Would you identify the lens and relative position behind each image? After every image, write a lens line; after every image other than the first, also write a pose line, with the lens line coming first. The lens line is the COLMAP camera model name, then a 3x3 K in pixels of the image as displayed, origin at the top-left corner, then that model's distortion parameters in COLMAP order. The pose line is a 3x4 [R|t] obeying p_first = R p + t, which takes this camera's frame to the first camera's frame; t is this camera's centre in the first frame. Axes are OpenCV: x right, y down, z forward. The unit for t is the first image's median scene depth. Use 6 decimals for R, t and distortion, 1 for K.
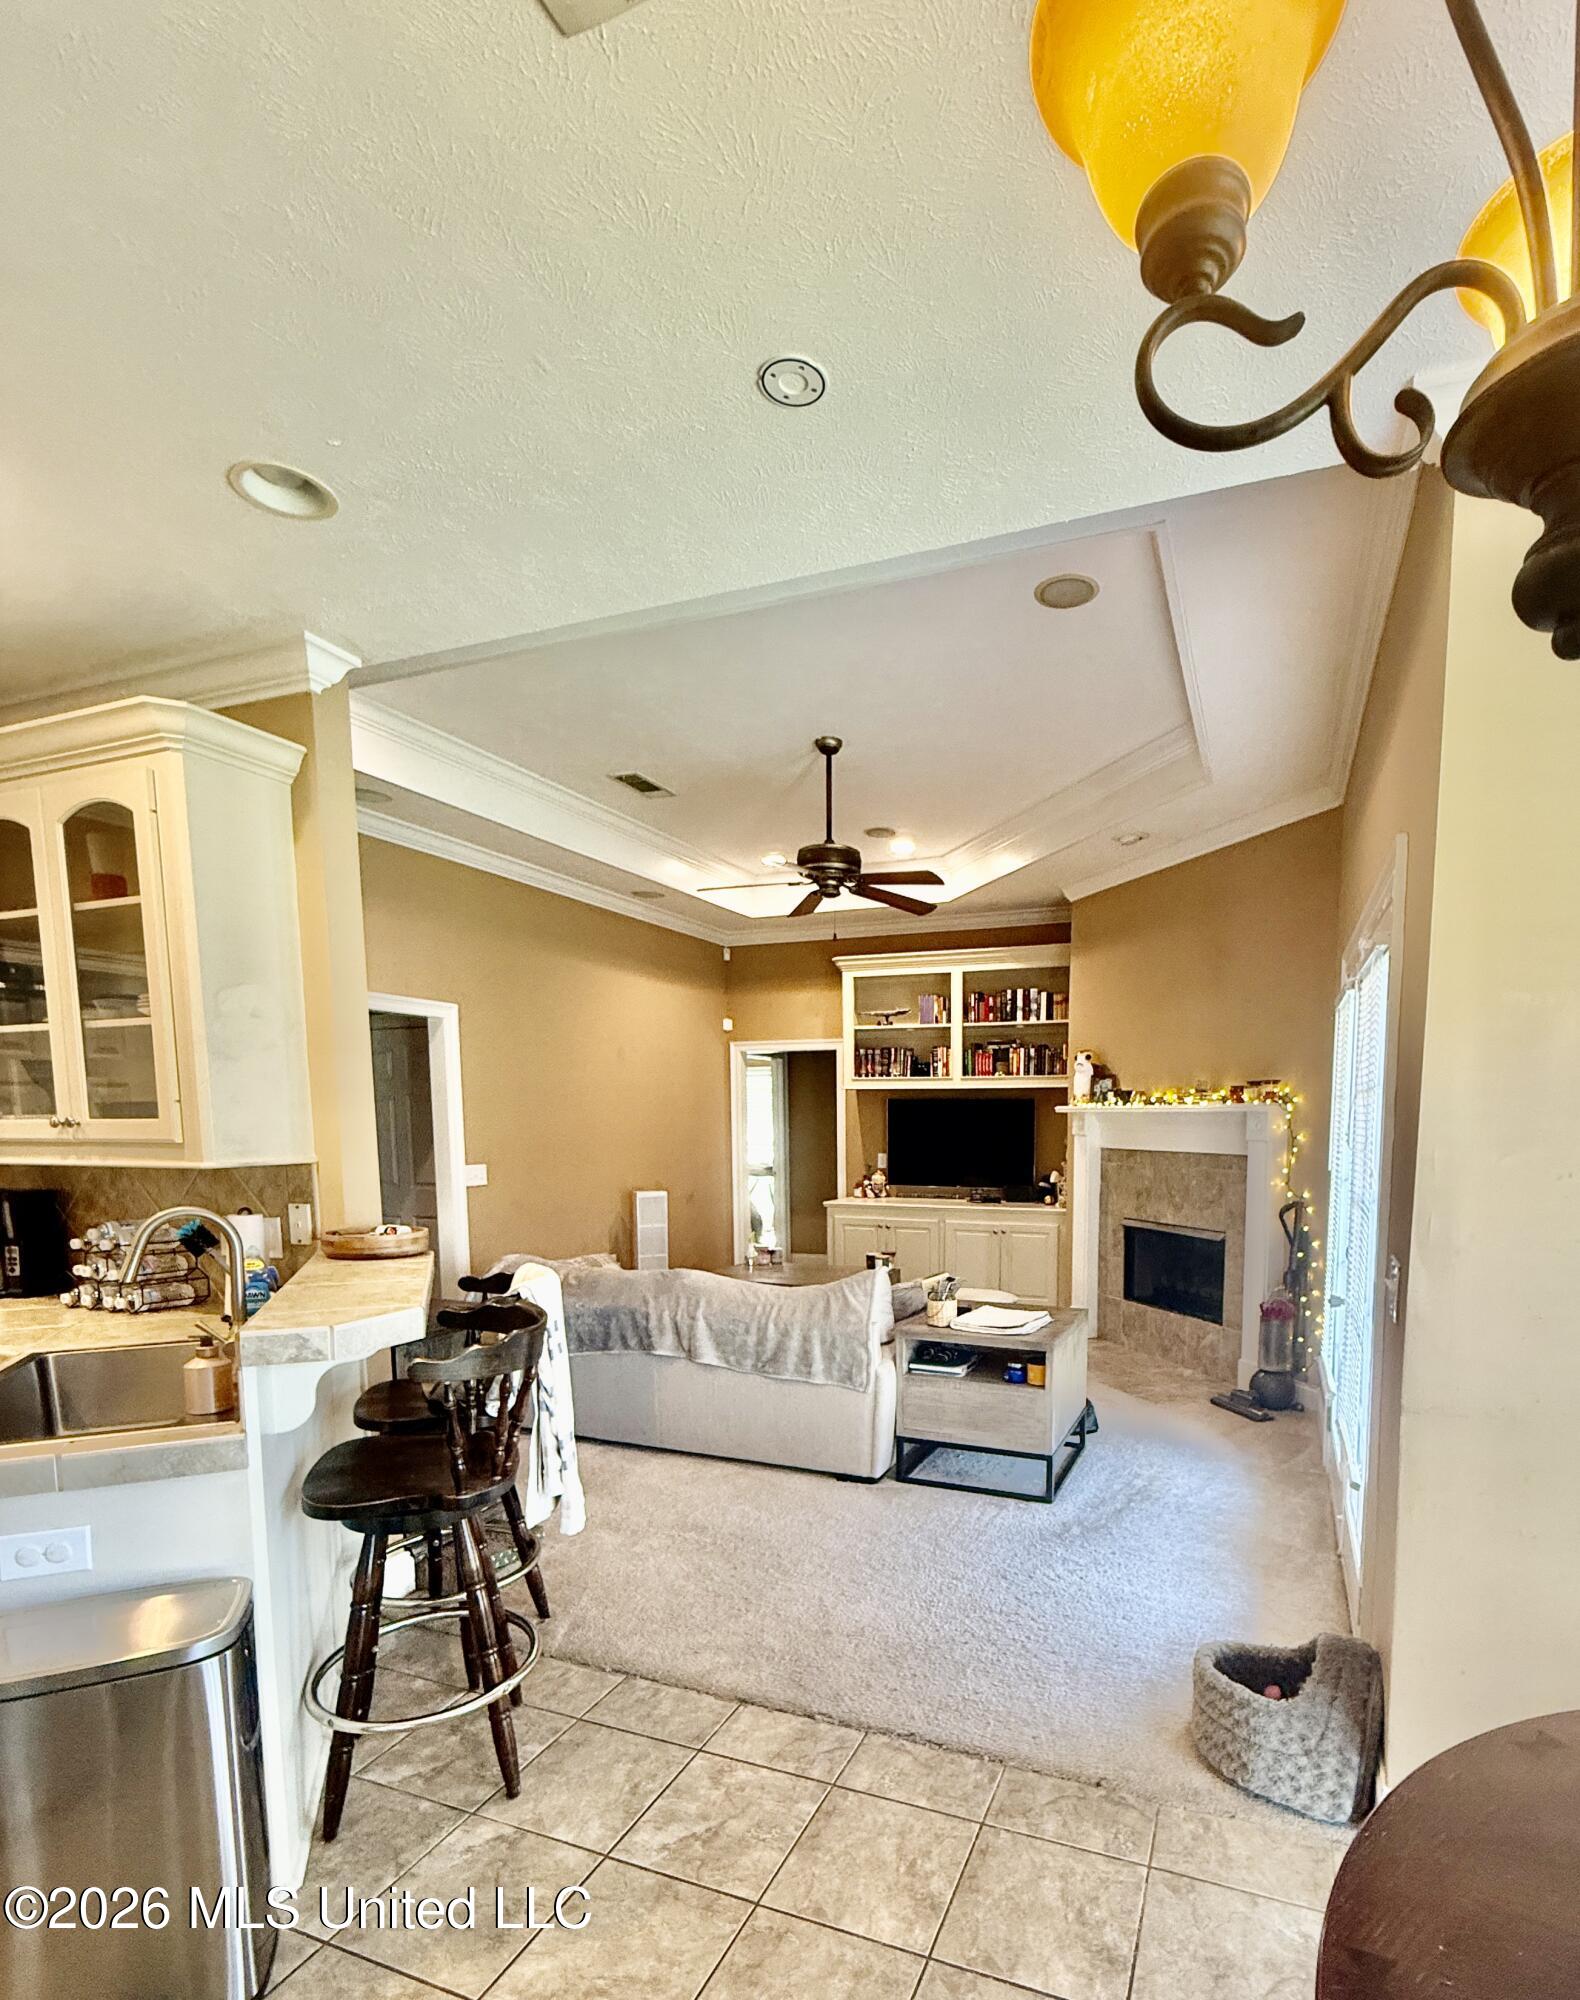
lens RADIAL K [[978.6, 0, 913.1], [0, 978.6, 1213.8], [0, 0, 1]] dist [0.002581, 0.001676]
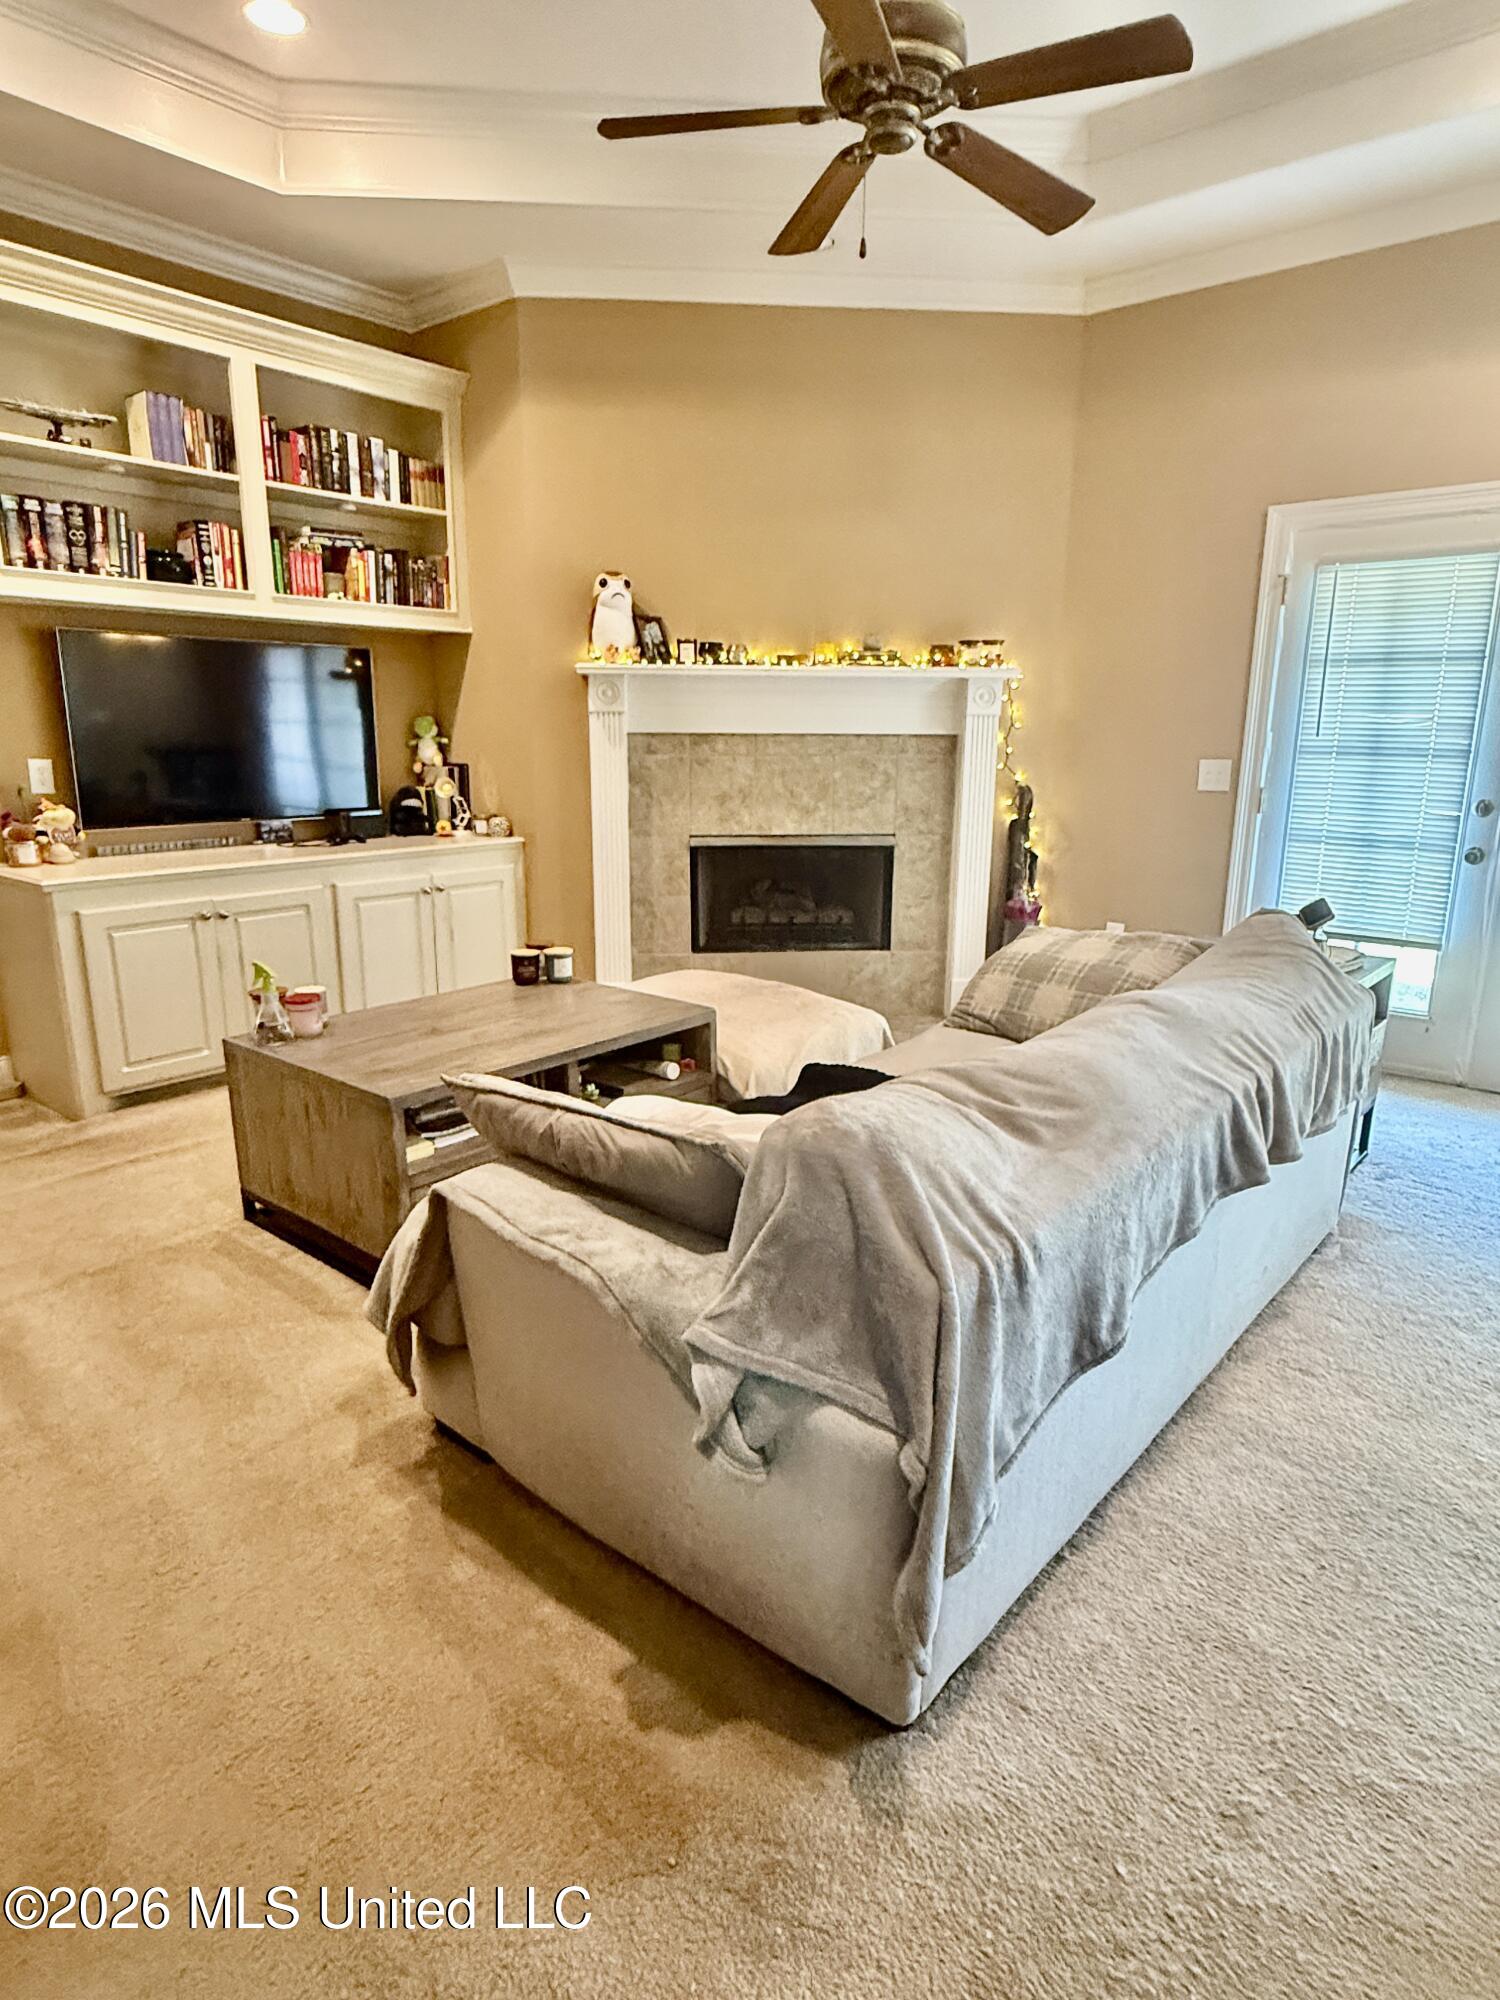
lens RADIAL K [[1130.9, 0, 753.0], [0, 1130.9, 1002.2], [0, 0, 1]] dist [-0.001915, 0.002340]
pose [[0.339680, -0.221318, 0.914131, -0.711800], [0.087984, 0.975136, 0.203394, -0.054020], [-0.936417, 0.011340, 0.350707, 0.932891]]
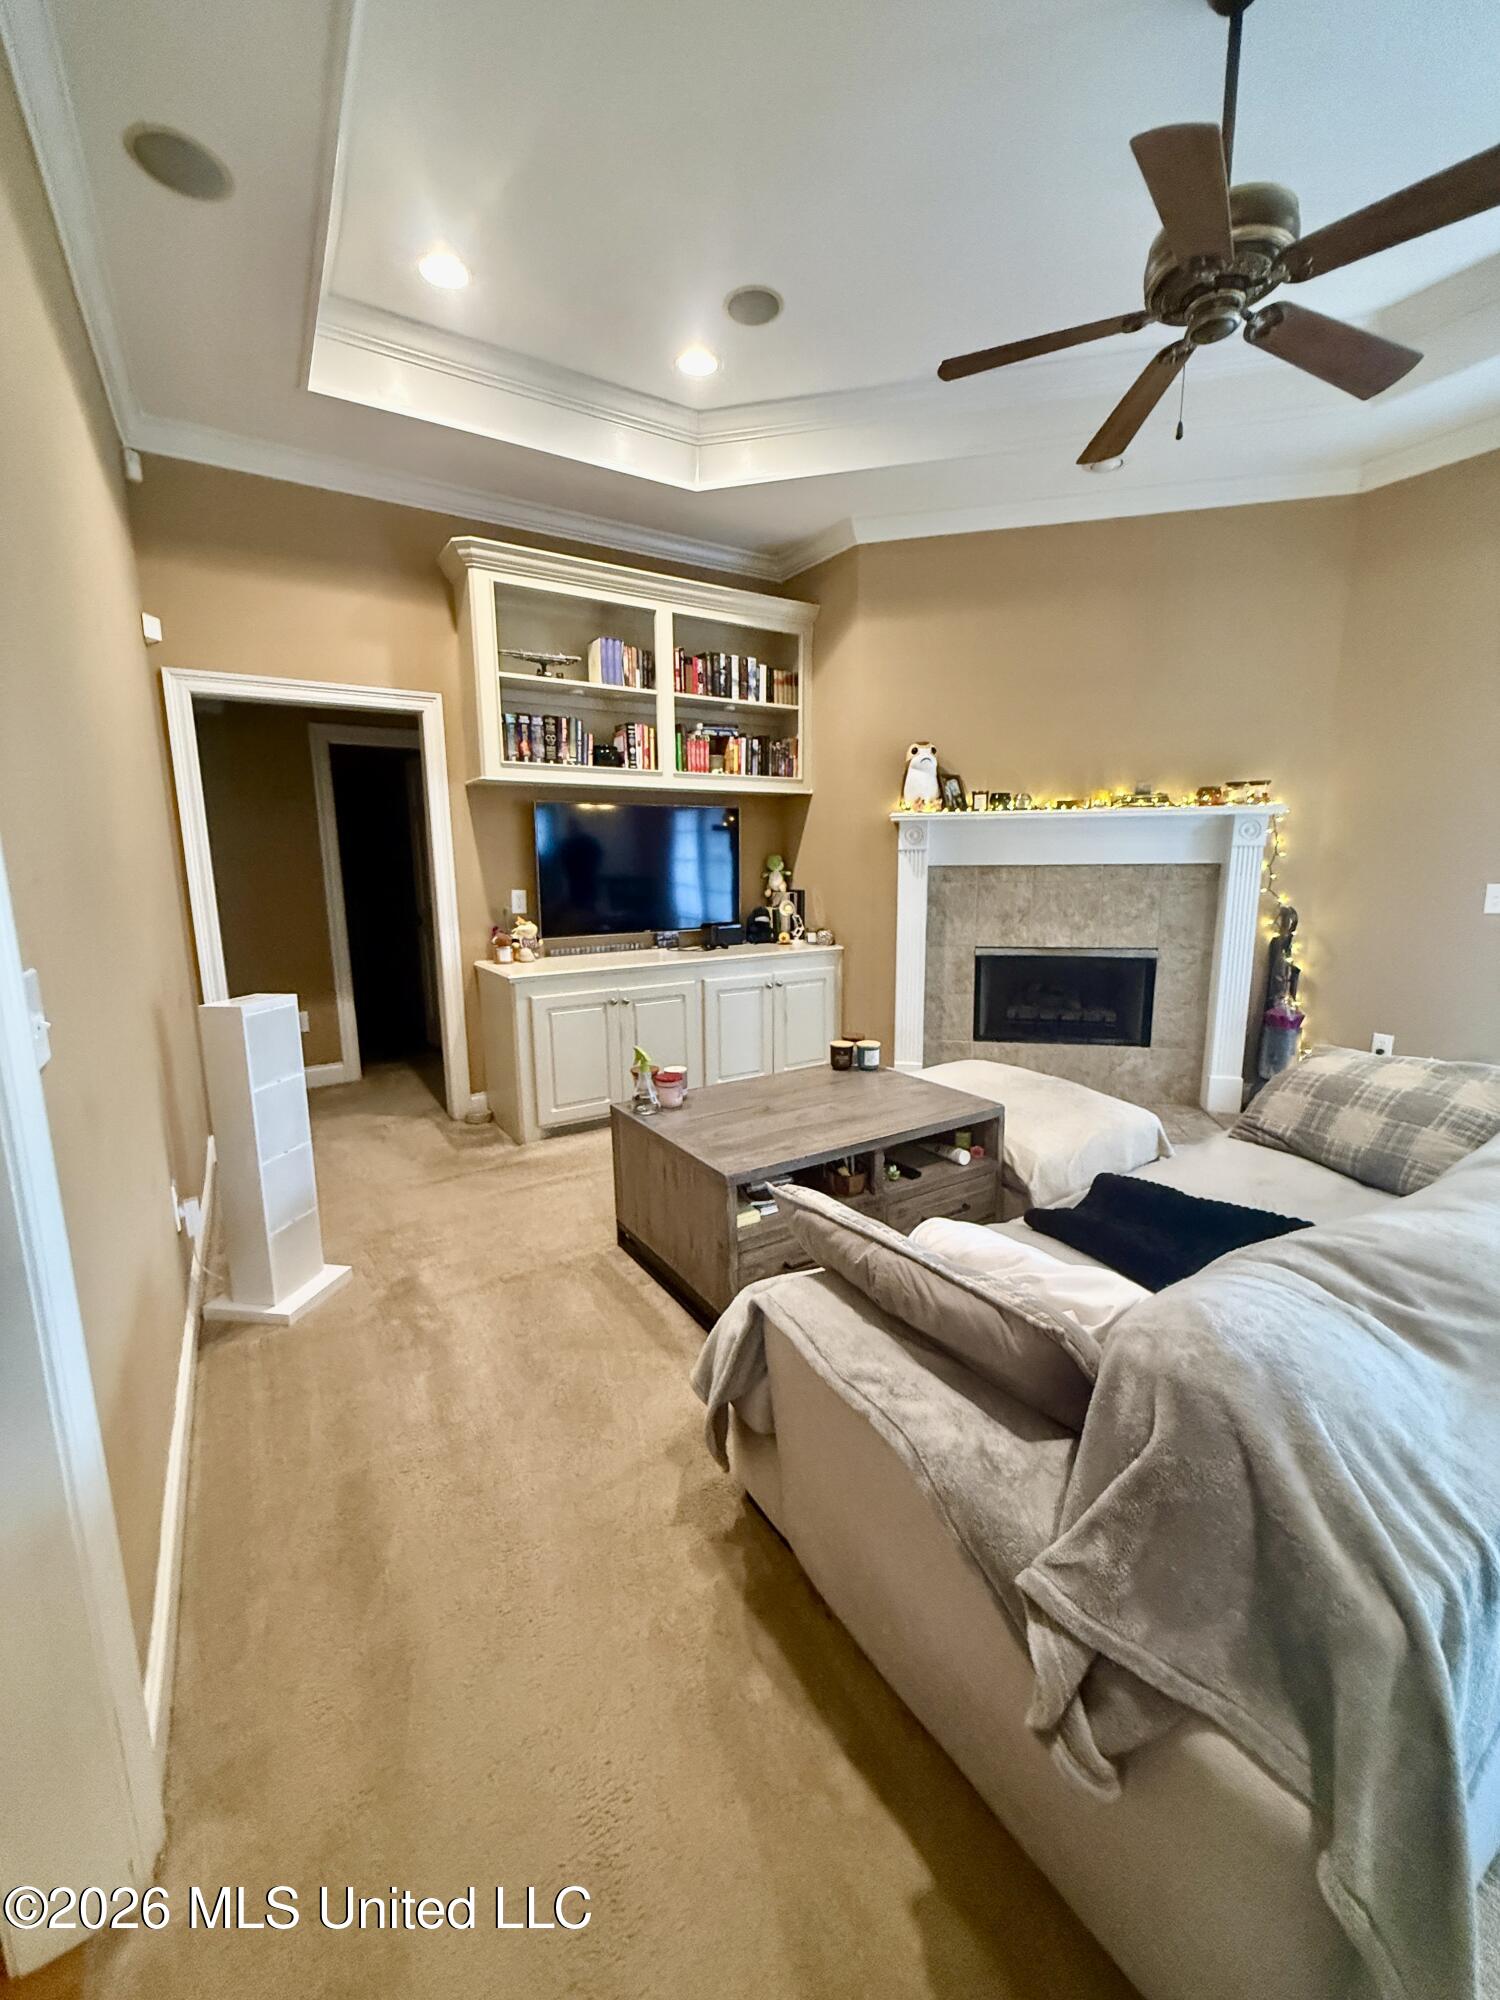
lens RADIAL K [[801.0, 0, 749.5], [0, 801.0, 992.8], [0, 0, 1]] dist [-0.000839, 0.000643]
pose [[0.609500, -0.137636, 0.780747, -0.620571], [0.090097, 0.990460, 0.104271, -0.063975], [-0.787650, 0.006790, 0.616085, 0.993585]]
